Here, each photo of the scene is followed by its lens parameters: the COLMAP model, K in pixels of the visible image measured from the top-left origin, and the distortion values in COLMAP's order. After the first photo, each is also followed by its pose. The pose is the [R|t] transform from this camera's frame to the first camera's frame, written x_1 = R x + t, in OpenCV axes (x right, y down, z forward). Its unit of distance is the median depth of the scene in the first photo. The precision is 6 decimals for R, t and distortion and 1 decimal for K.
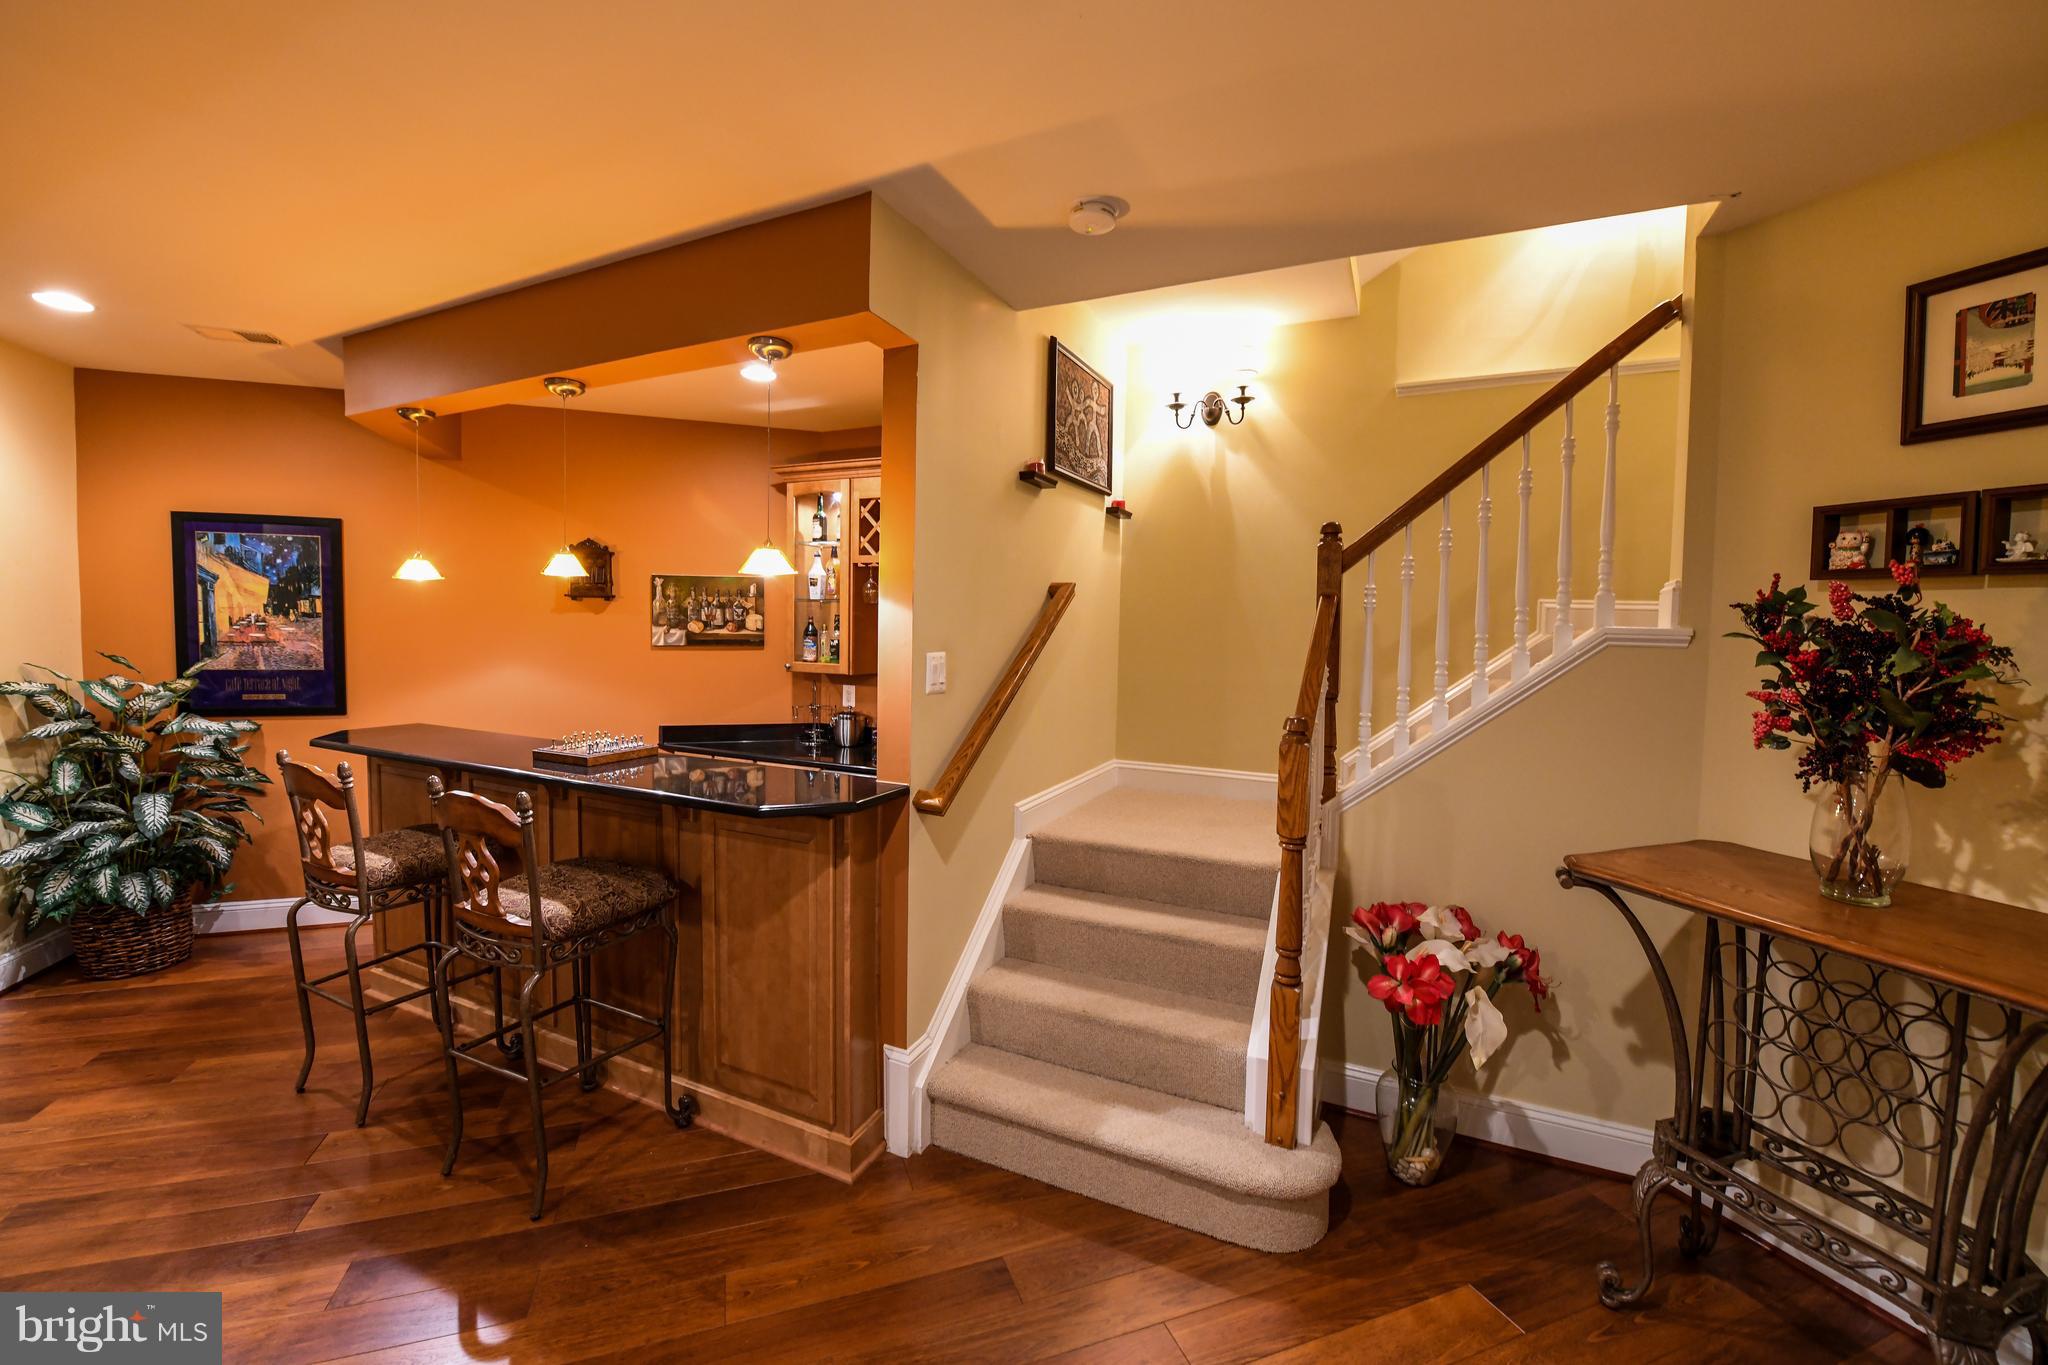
lens RADIAL K [[812.4, 0, 1027.0], [0, 812.4, 669.8], [0, 0, 1]] dist [-0.018302, -0.001358]
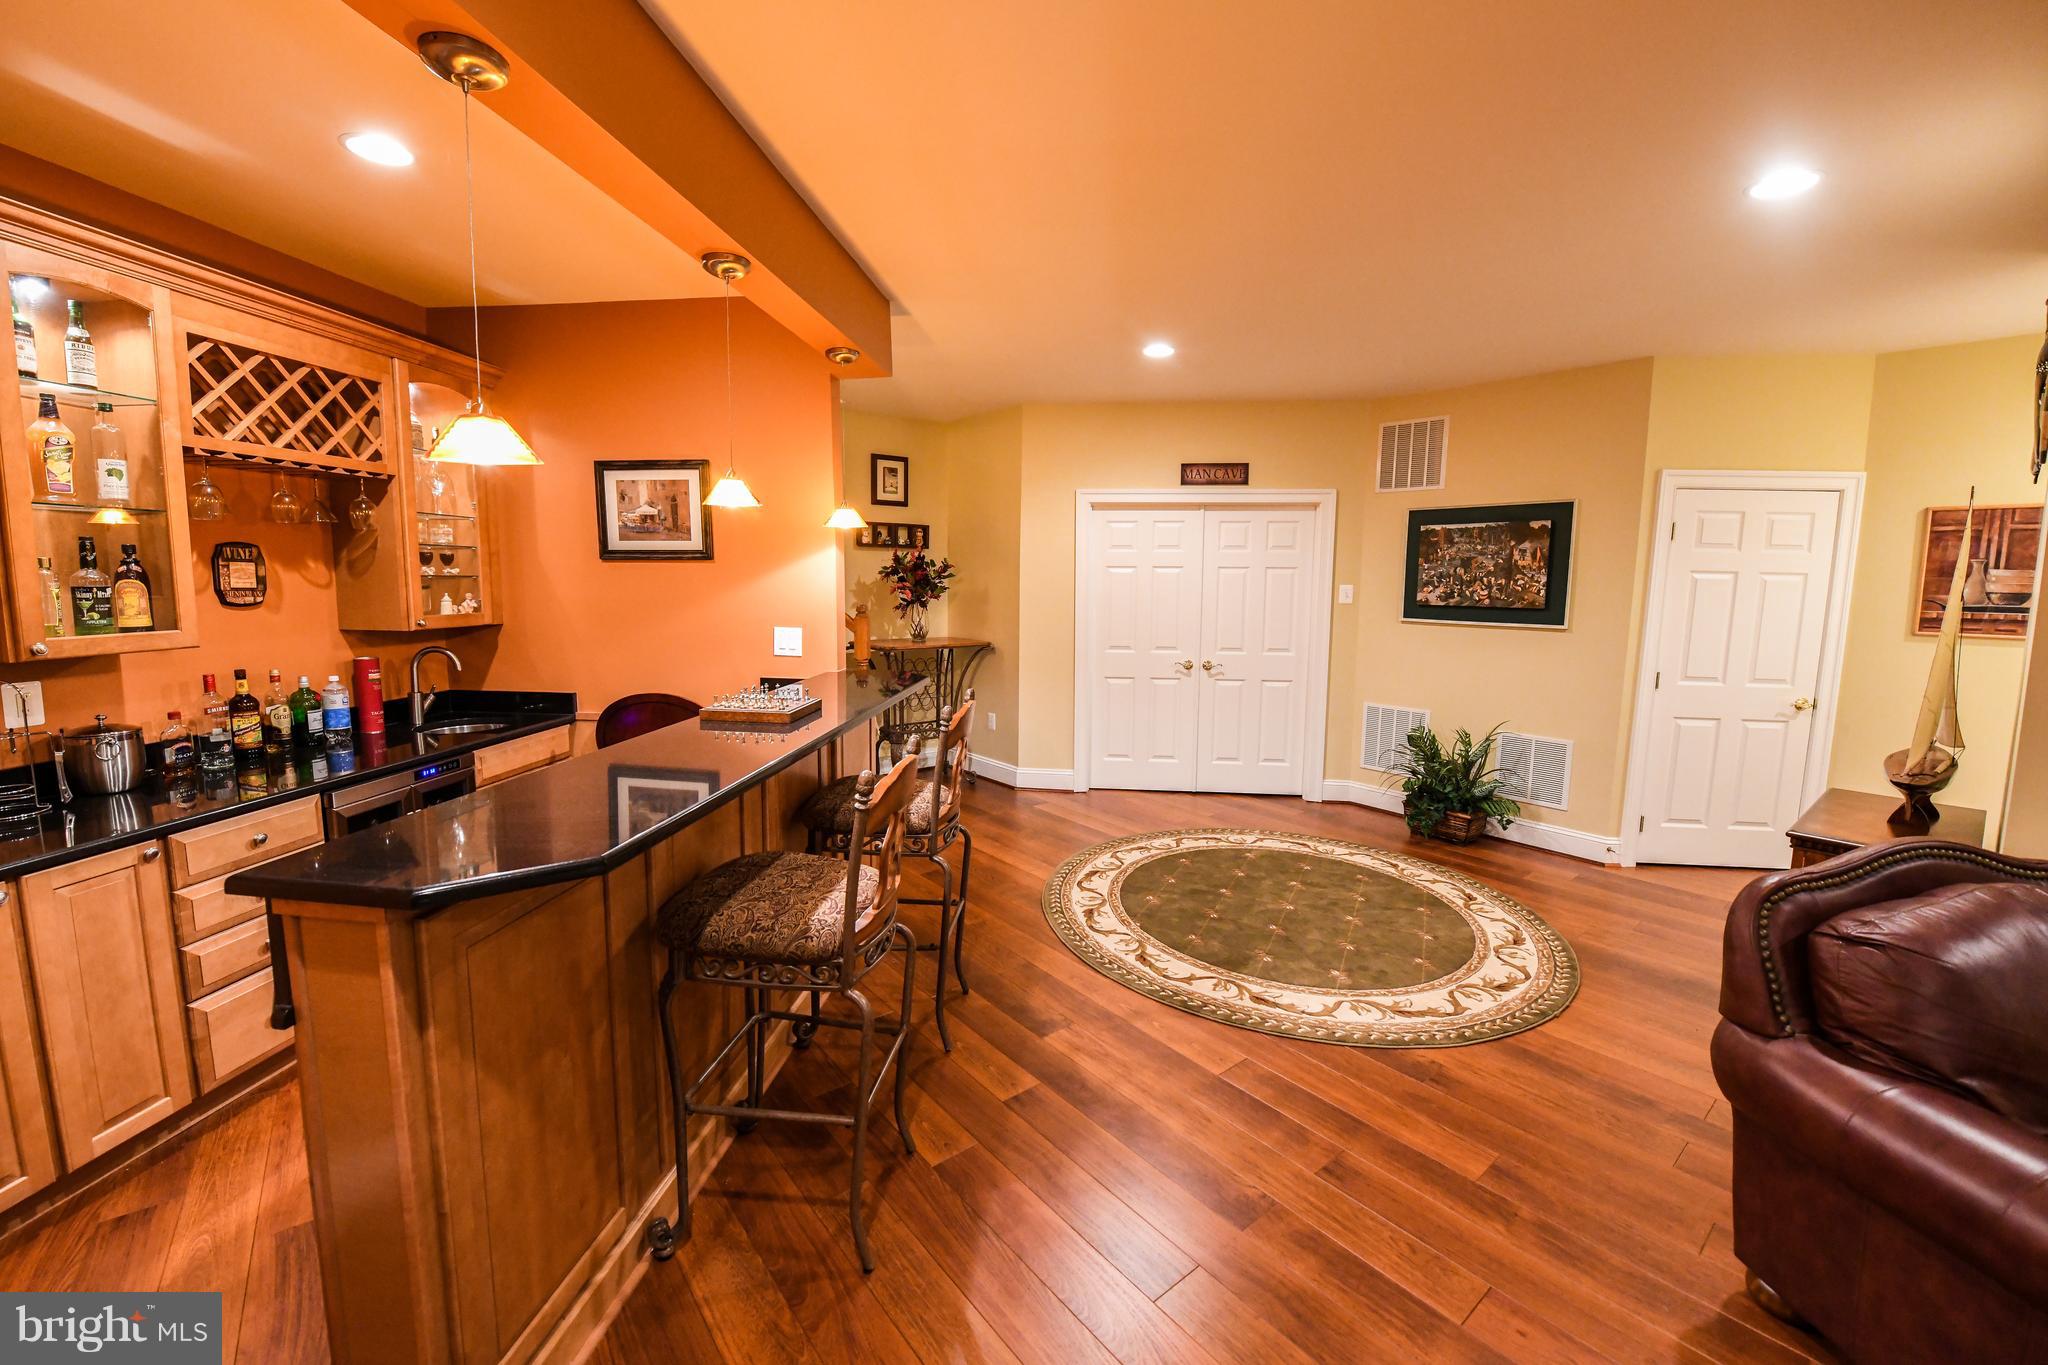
lens RADIAL K [[812.4, 0, 1019.4], [0, 812.4, 672.3], [0, 0, 1]] dist [-0.018302, -0.001358]
pose [[-0.323103, -0.131948, 0.937120, -1.048018], [0.036851, 0.987727, 0.151779, -0.044226], [-0.945646, 0.083575, -0.314275, 0.723519]]
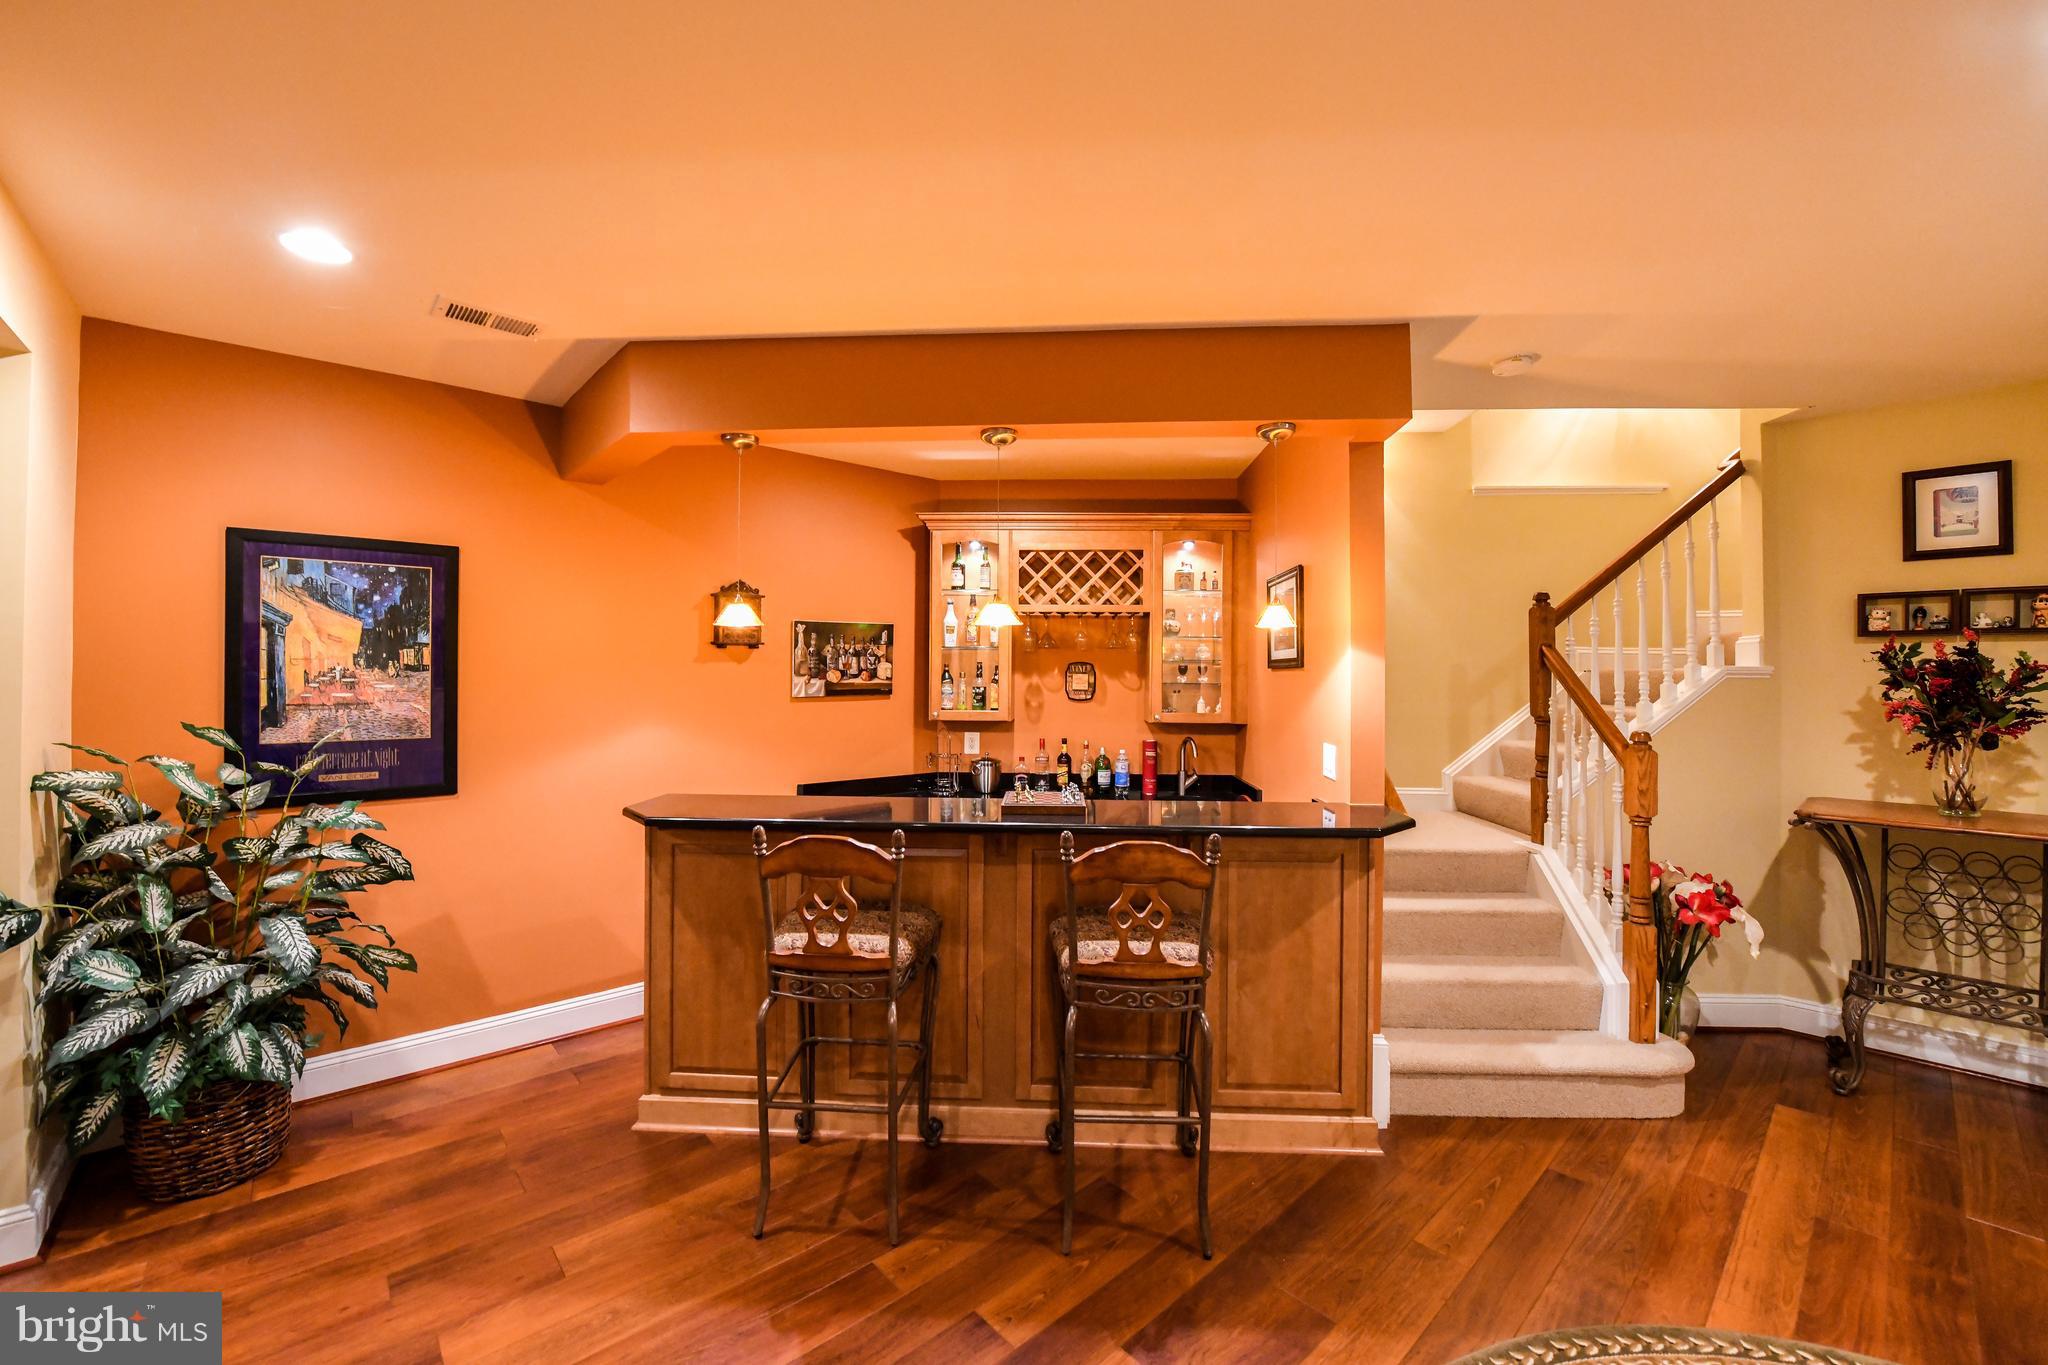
lens RADIAL K [[812.4, 0, 1025.6], [0, 812.4, 670.5], [0, 0, 1]] dist [-0.018302, -0.001358]
pose [[0.925772, -0.012821, 0.377864, -0.661745], [0.032835, 0.998375, -0.046572, -0.010273], [-0.376653, 0.055522, 0.924689, 0.054791]]
